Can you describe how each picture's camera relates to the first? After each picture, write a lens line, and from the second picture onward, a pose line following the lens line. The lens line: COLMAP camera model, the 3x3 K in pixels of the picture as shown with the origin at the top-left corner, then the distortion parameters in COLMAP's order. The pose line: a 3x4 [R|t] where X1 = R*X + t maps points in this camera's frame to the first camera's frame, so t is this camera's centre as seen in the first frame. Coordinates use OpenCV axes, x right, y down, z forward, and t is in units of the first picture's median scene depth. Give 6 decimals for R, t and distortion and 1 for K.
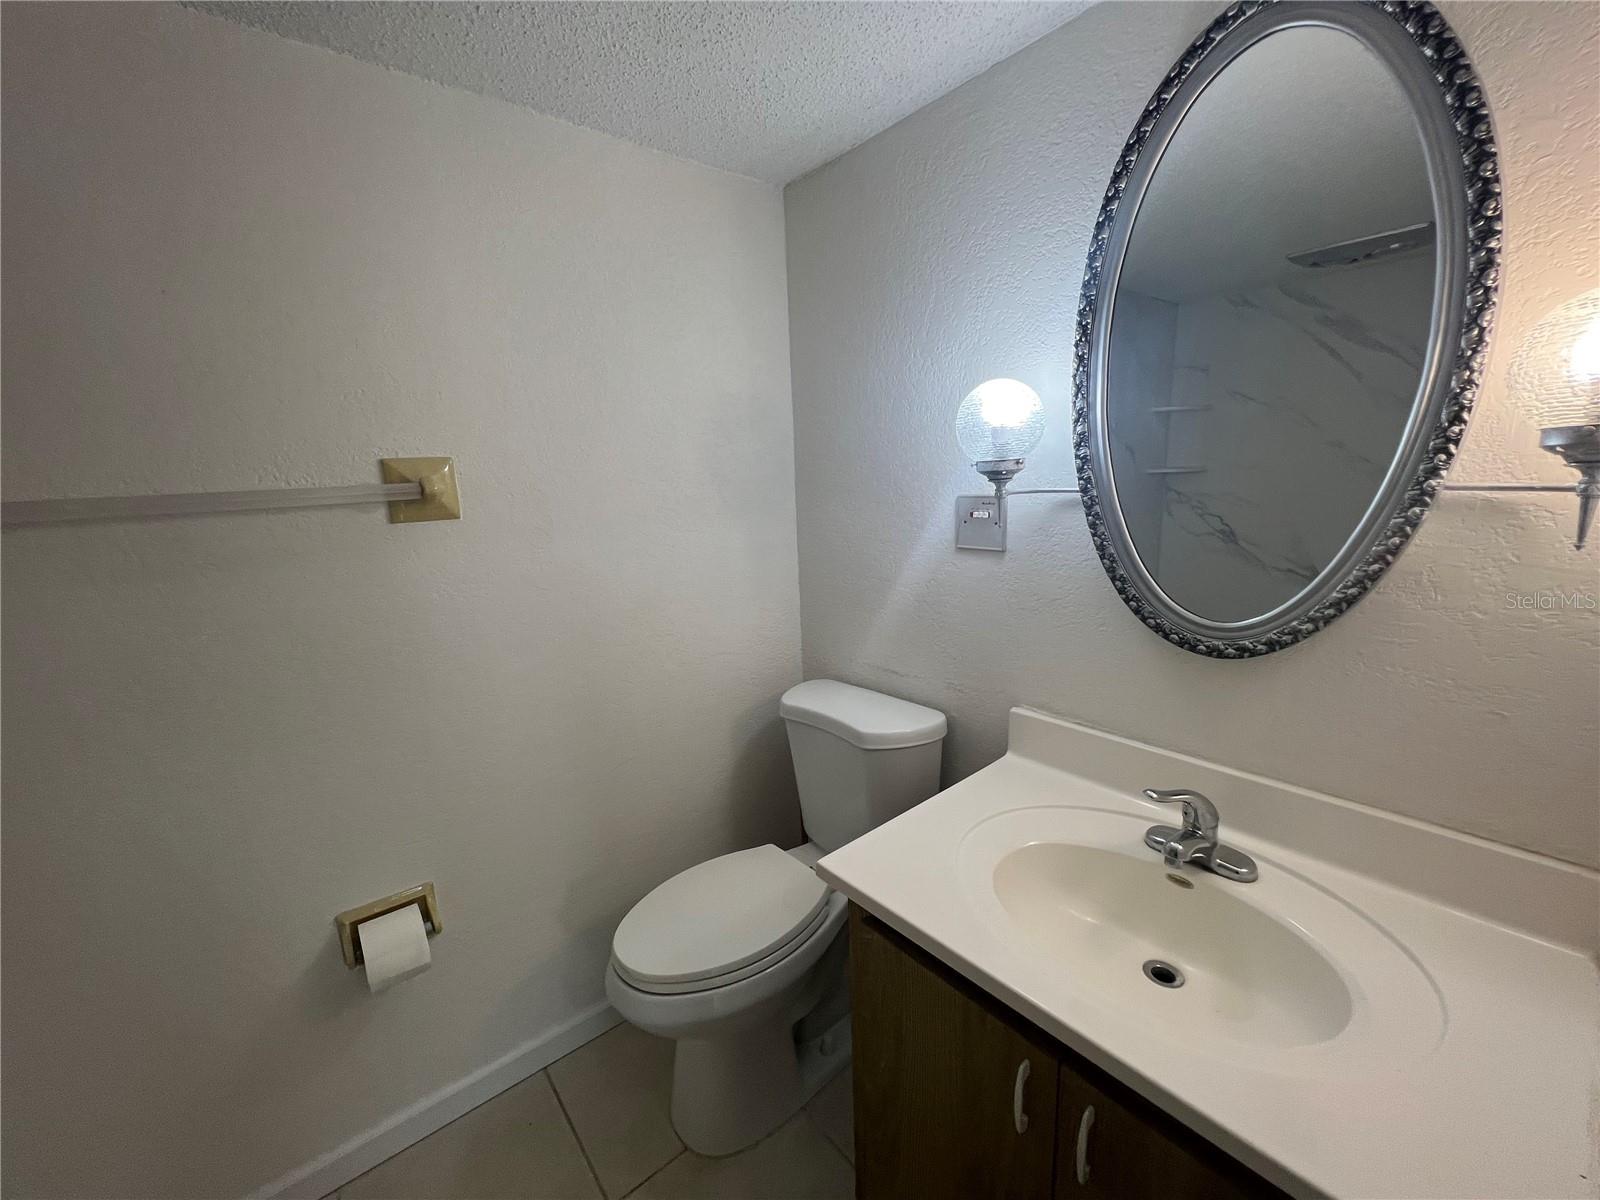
lens RADIAL K [[646.7, 0, 807.1], [0, 646.7, 599.7], [0, 0, 1]] dist [-0.001726, -0.000120]
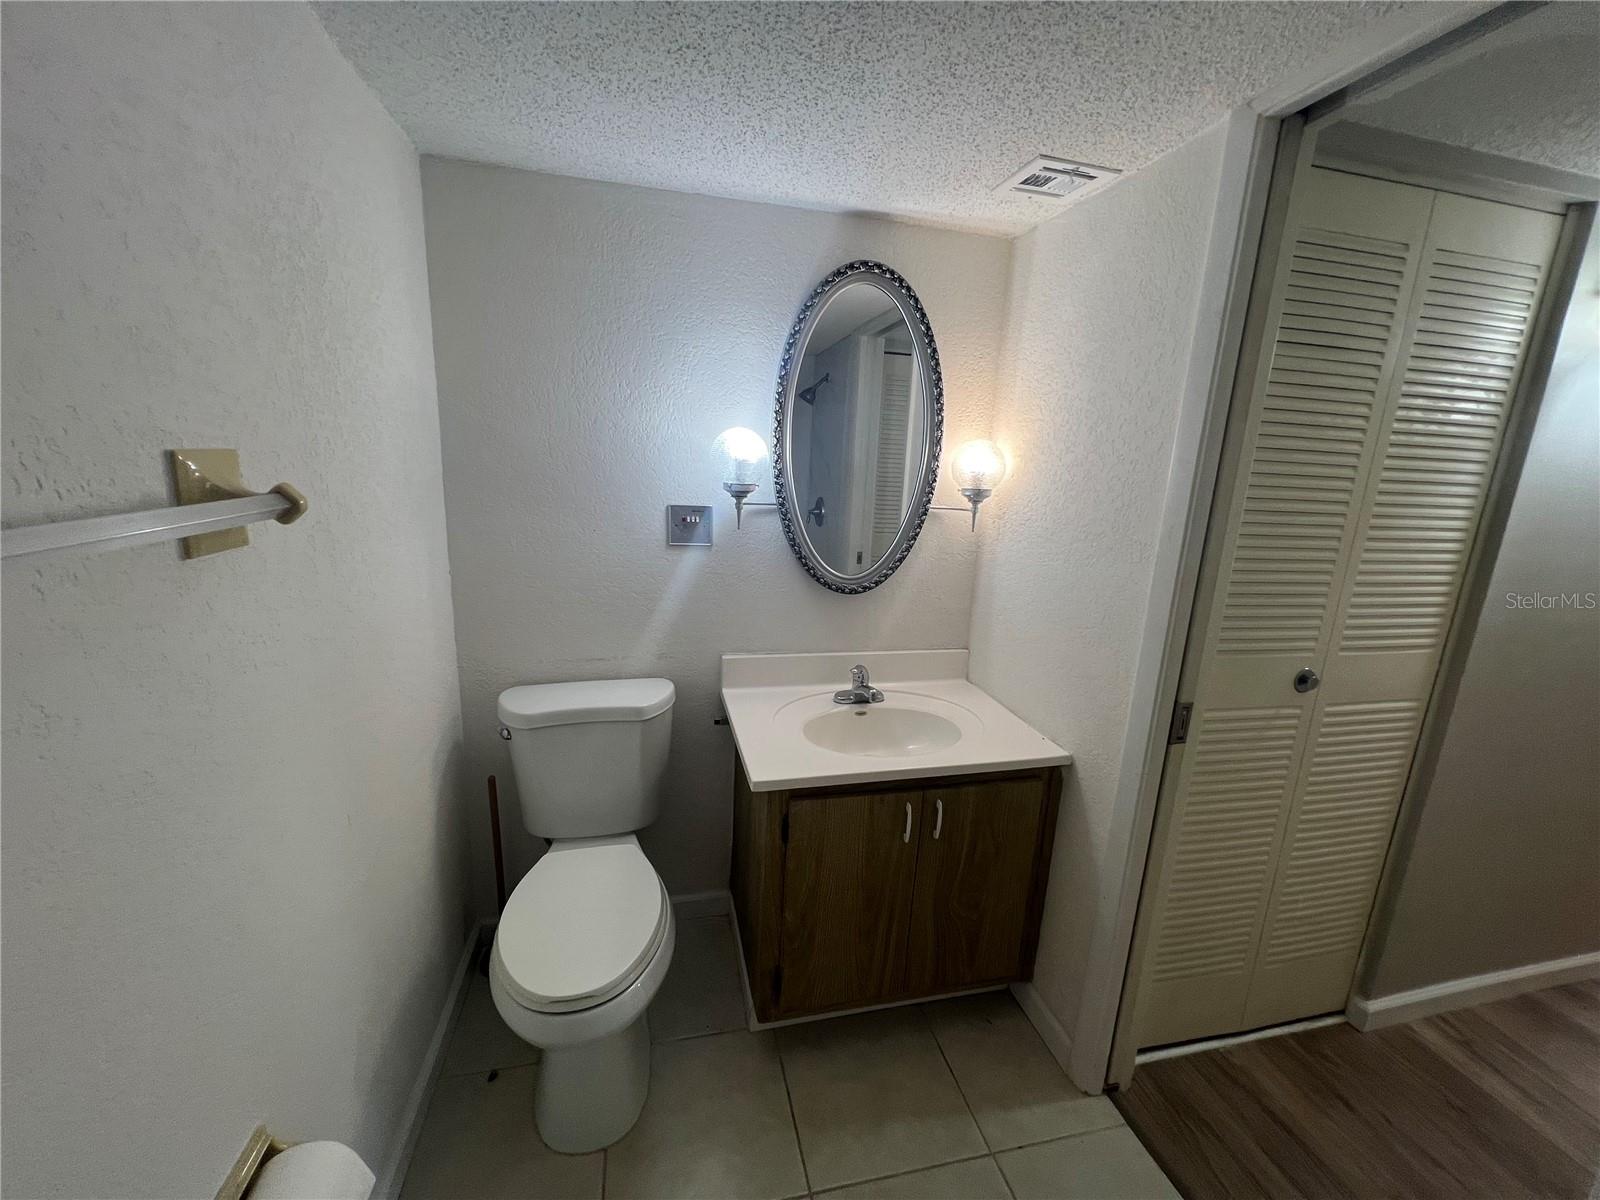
lens RADIAL K [[646.7, 0, 789.5], [0, 646.7, 604.6], [0, 0, 1]] dist [-0.001726, -0.000120]
pose [[0.431437, -0.140741, 0.891097, -1.031788], [0.115501, 0.988244, 0.100163, -0.083356], [-0.894719, 0.059709, 0.442621, 0.289628]]
